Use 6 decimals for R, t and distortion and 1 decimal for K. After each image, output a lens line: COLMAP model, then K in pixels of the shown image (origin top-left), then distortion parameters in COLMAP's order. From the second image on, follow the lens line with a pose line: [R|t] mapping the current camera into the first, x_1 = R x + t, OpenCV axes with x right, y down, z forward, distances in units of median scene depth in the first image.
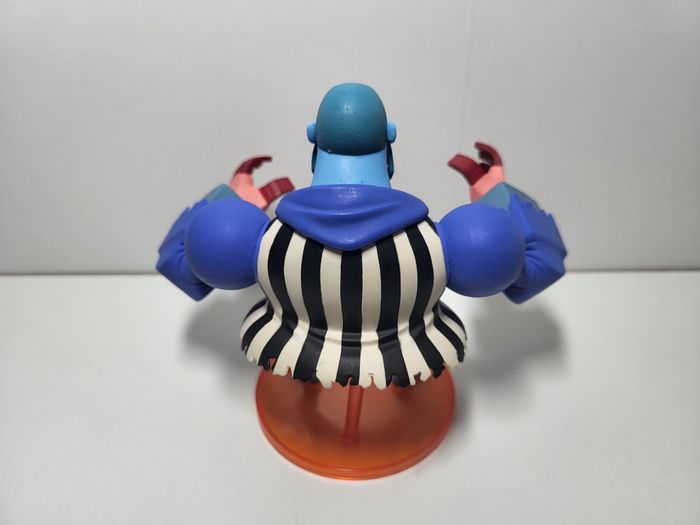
lens RADIAL K [[632.2, 0, 350.0], [0, 632.2, 262.5], [0, 0, 1]] dist [-0.047786, -0.005287]
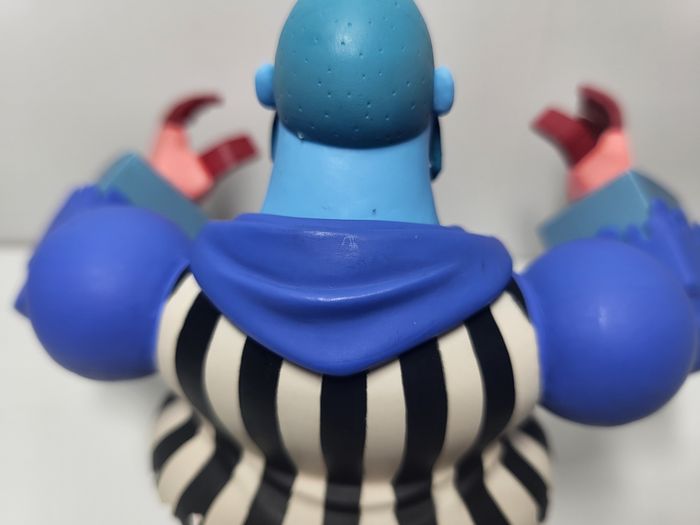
lens RADIAL K [[632.2, 0, 350.0], [0, 632.2, 262.5], [0, 0, 1]] dist [-0.047786, -0.005287]
pose [[0.999476, 0.030550, -0.010670, 0.008219], [-0.028205, 0.984073, 0.175514, -0.164234], [0.015862, -0.175121, 0.984419, 0.541210]]
